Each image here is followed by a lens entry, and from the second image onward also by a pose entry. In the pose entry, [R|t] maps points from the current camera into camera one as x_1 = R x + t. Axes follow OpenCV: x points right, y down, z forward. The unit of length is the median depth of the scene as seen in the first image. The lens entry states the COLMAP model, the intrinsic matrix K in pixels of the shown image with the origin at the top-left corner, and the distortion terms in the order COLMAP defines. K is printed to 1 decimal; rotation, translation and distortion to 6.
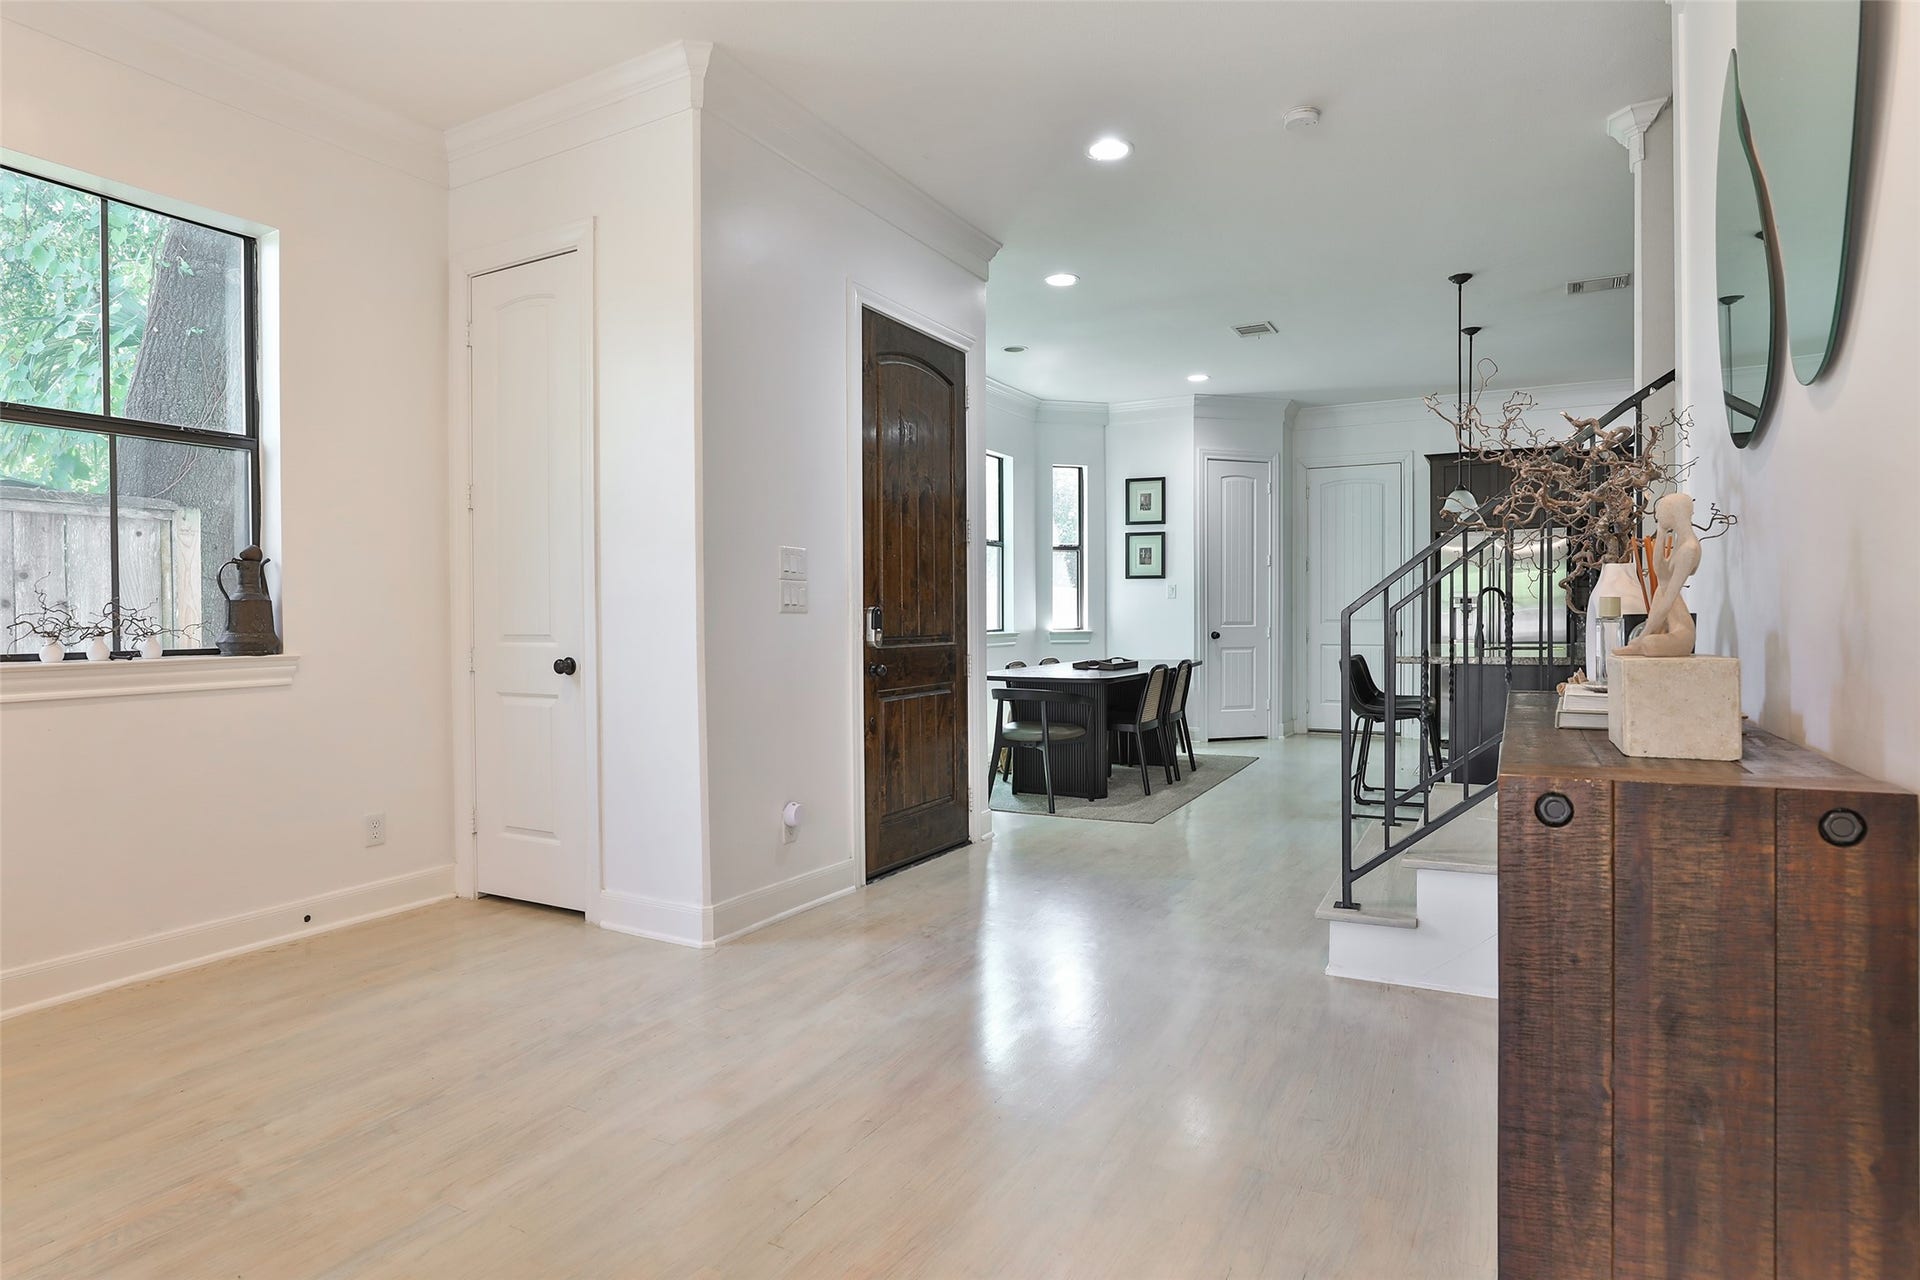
lens RADIAL K [[1035.6, 0, 959.2], [0, 1035.6, 612.5], [0, 0, 1]] dist [-0.002260, -0.000935]
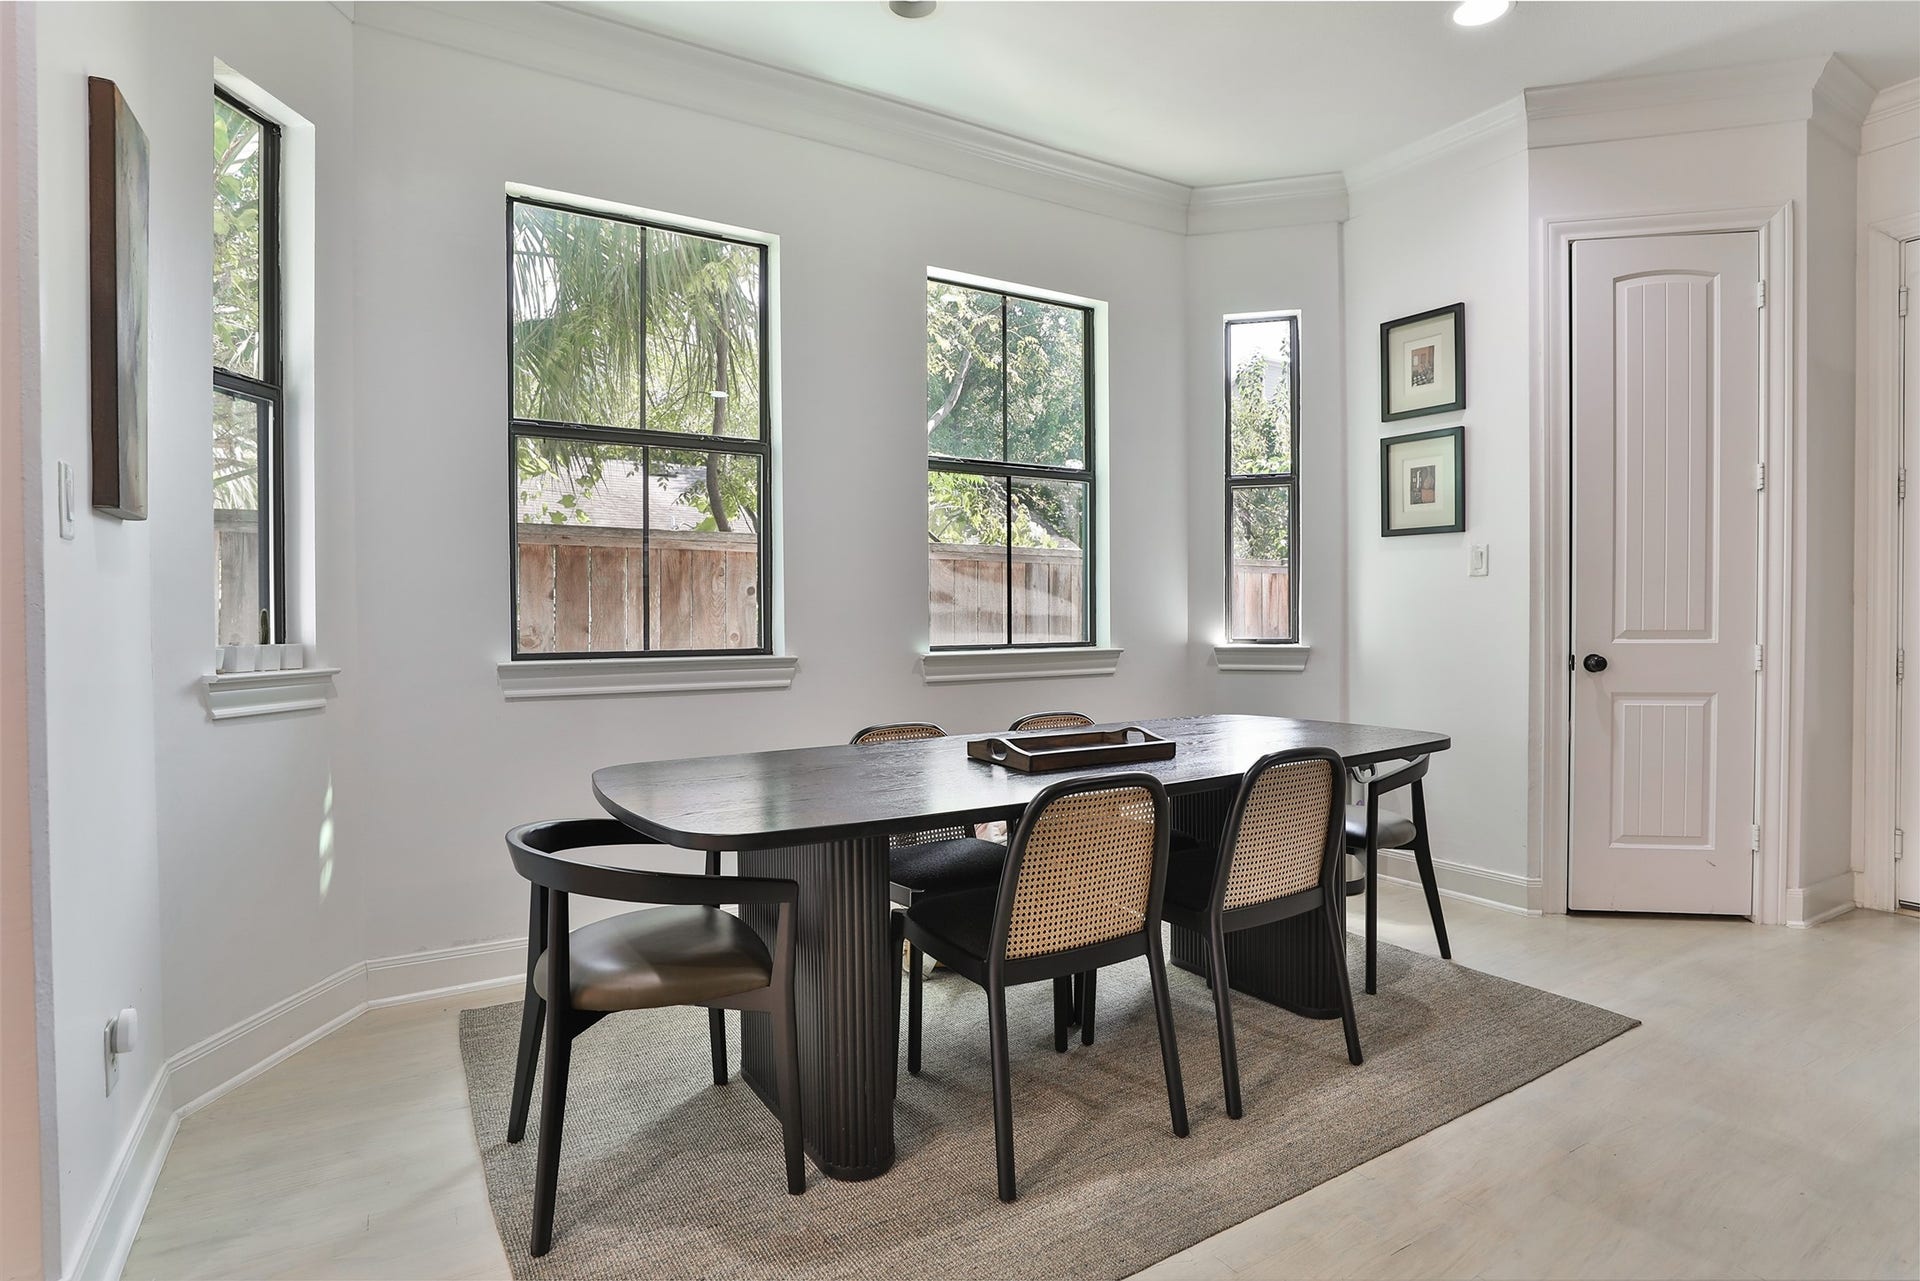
lens RADIAL K [[1035.6, 0, 959.2], [0, 1035.6, 613.0], [0, 0, 1]] dist [-0.002260, -0.000935]
pose [[0.871811, 0.003906, -0.489826, 0.225662], [0.006204, 0.999800, 0.019016, -0.007952], [0.489802, -0.019617, 0.871613, 0.500166]]
